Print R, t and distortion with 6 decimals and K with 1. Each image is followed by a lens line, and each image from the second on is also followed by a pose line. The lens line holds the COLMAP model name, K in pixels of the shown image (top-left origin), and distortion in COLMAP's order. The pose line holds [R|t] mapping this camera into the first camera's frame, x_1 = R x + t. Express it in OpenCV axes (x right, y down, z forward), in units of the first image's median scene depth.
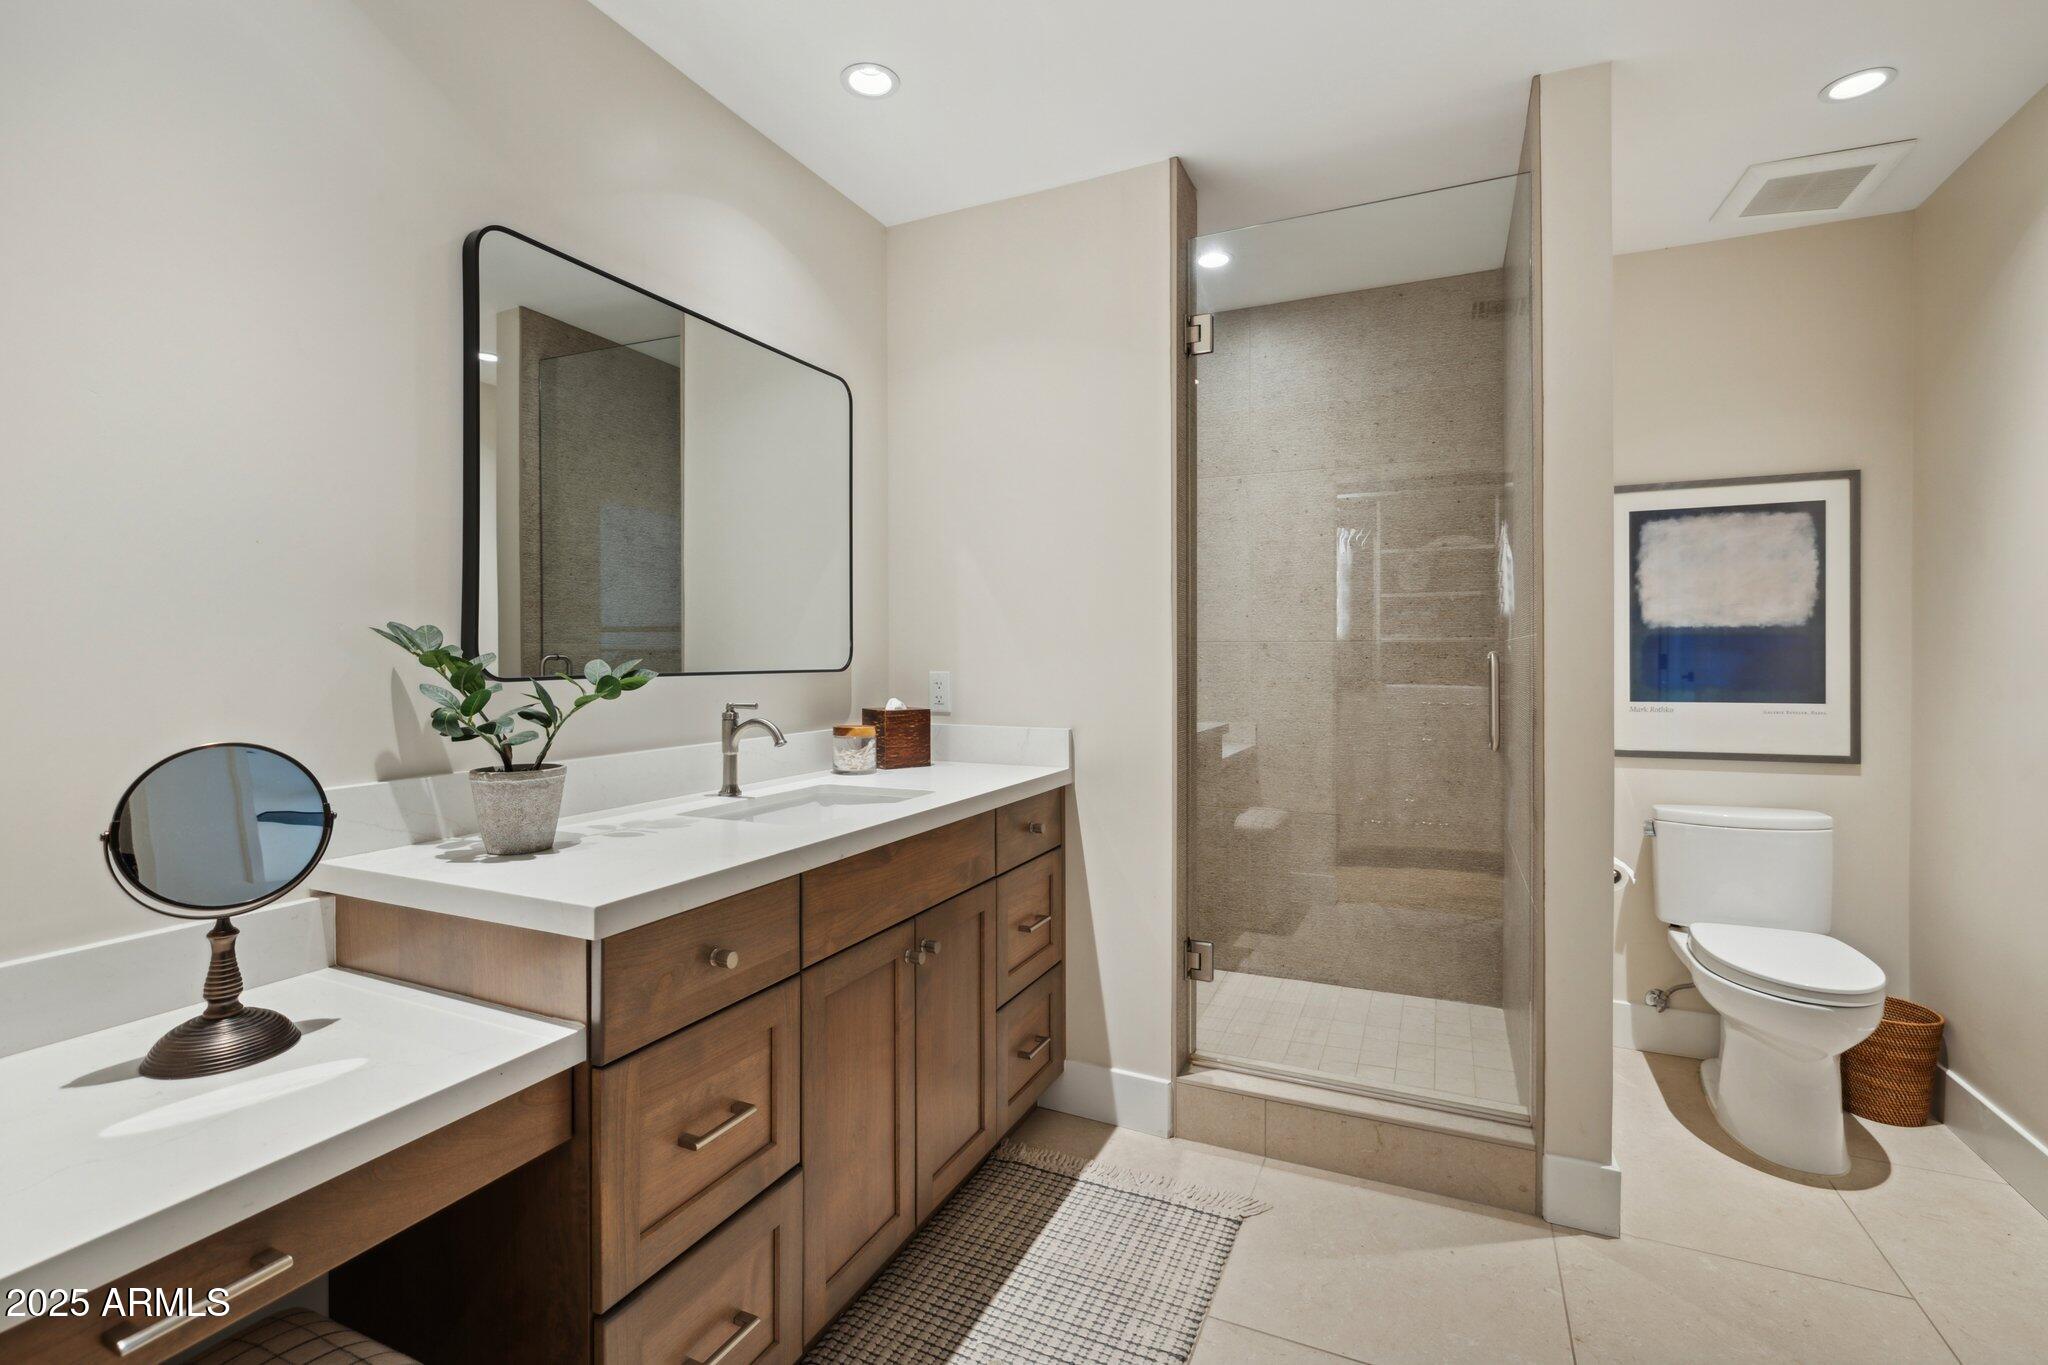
lens RADIAL K [[935.2, 0, 1022.7], [0, 935.2, 657.9], [0, 0, 1]] dist [0.000253, -0.000134]
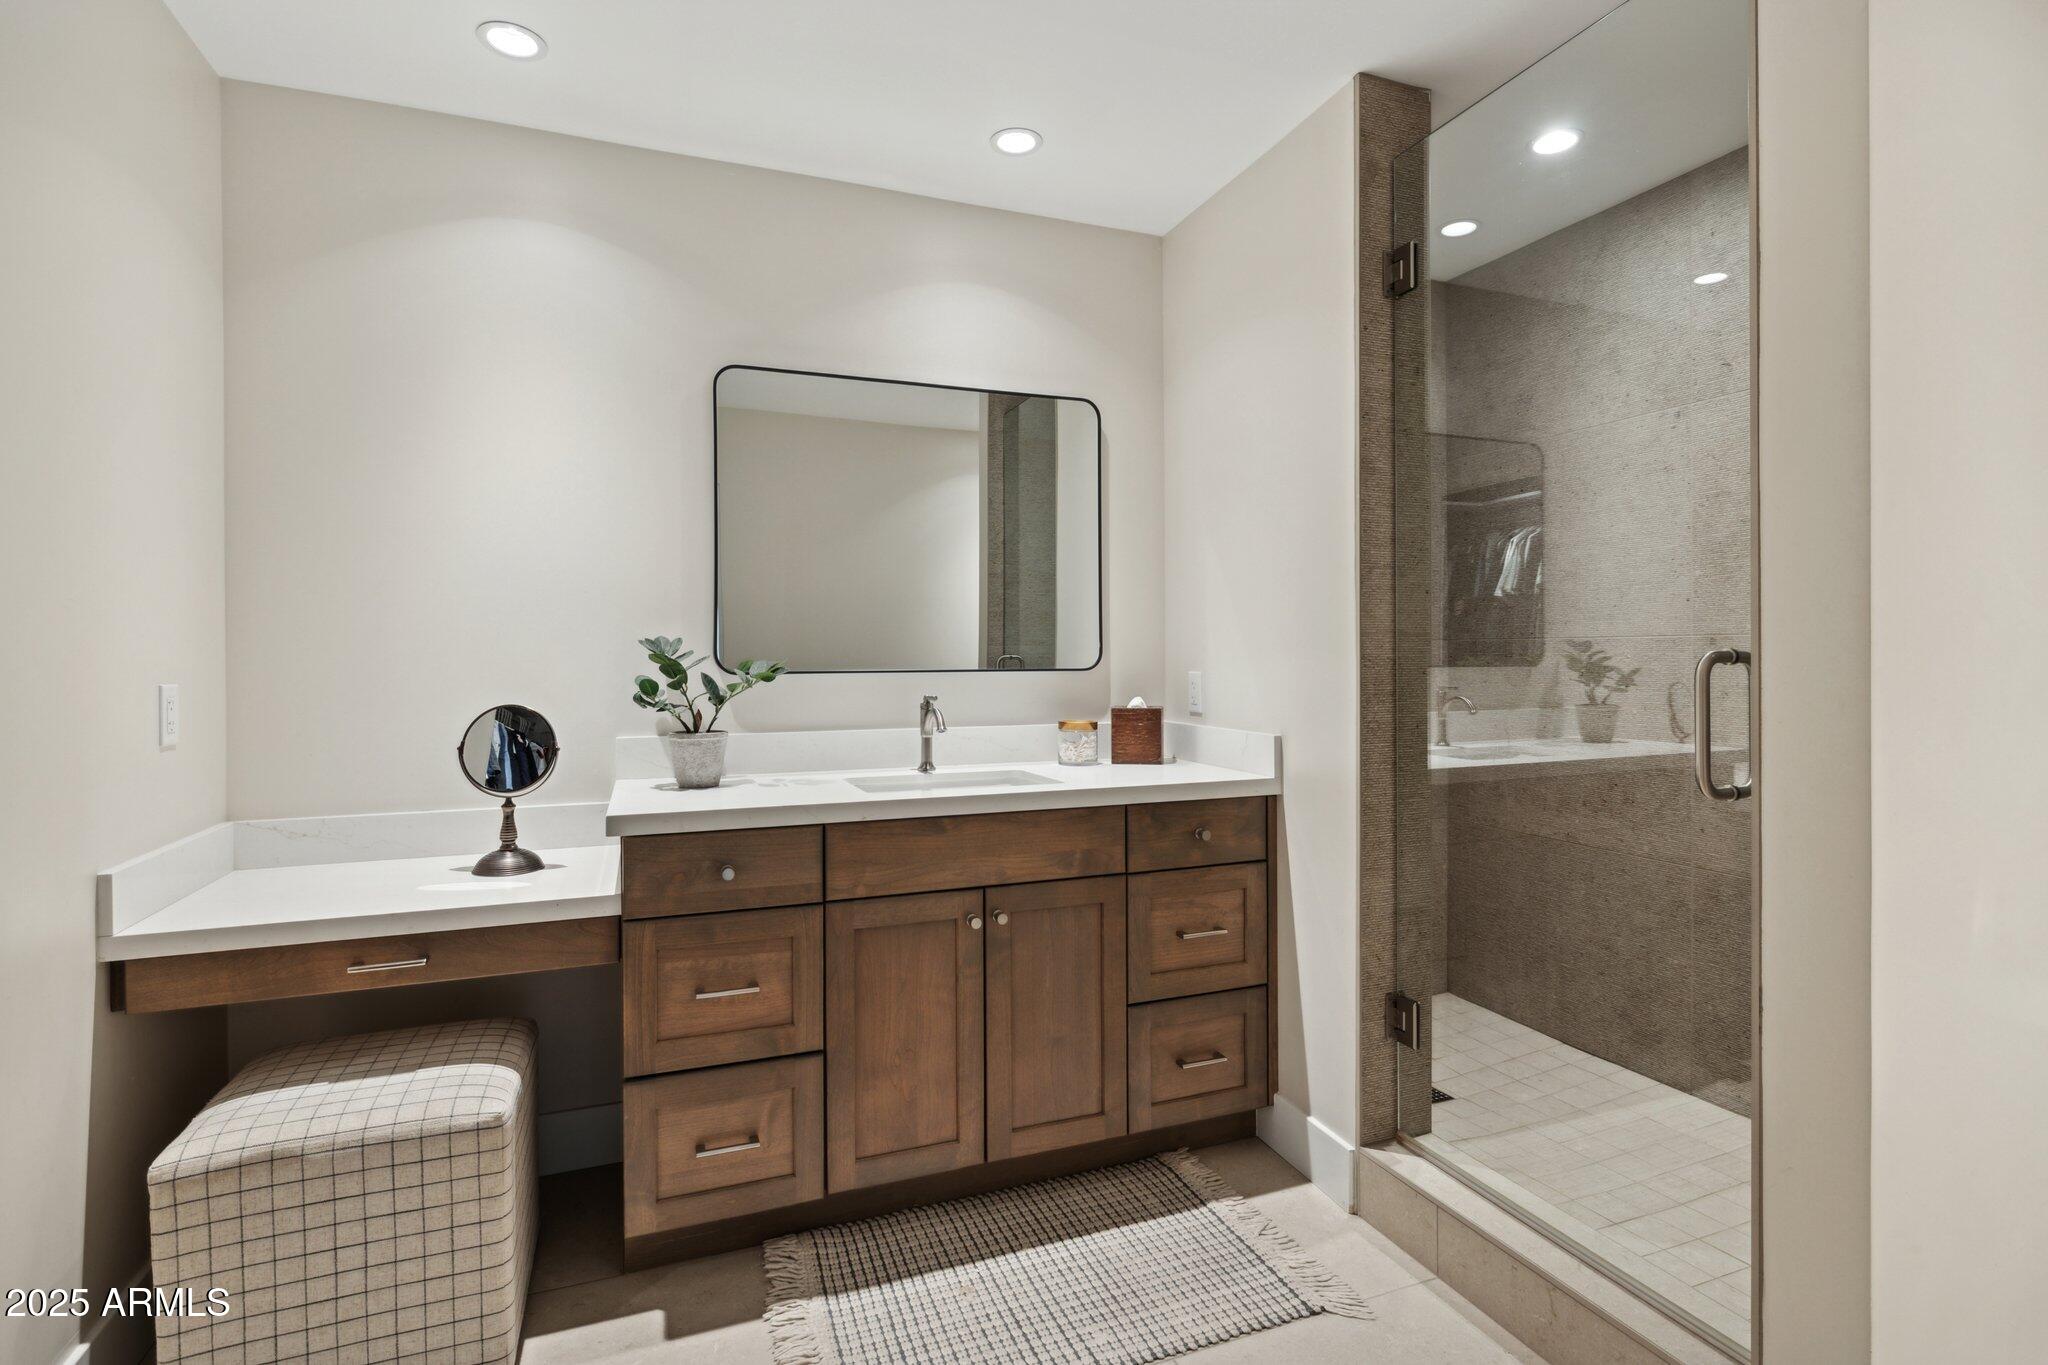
lens RADIAL K [[980.5, 0, 1024.1], [0, 980.5, 660.0], [0, 0, 1]] dist [-0.000720, 0.000111]
pose [[0.718794, 0.000289, -0.695224, 0.706786], [0.001378, 0.999997, 0.001840, 0.000217], [0.695222, -0.002281, 0.718791, 0.174784]]
